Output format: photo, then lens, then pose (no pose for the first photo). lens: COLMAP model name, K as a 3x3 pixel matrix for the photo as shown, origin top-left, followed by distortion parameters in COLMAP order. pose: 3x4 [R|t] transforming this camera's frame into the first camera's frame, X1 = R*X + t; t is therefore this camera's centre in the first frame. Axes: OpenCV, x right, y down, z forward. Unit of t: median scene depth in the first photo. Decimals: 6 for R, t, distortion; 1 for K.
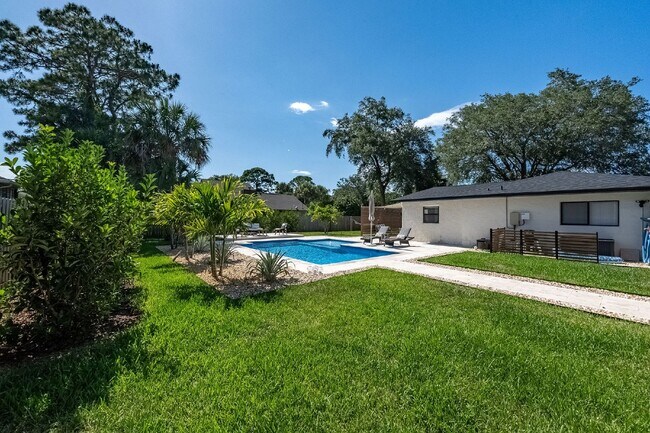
lens RADIAL K [[257.5, 0, 326.3], [0, 257.5, 205.8], [0, 0, 1]] dist [0.001088, 0.000116]
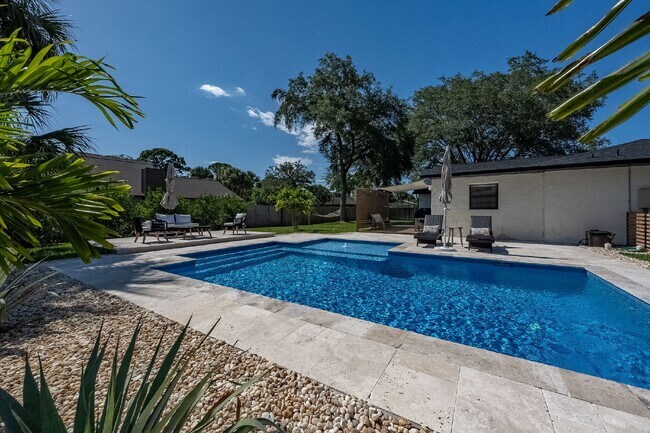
lens RADIAL K [[257.5, 0, 326.3], [0, 257.5, 205.8], [0, 0, 1]] dist [0.001088, 0.000116]
pose [[0.950501, -0.002374, 0.310711, -0.094080], [-0.005365, 0.999696, 0.024050, 0.021838], [-0.310674, -0.024527, 0.950200, 0.241751]]
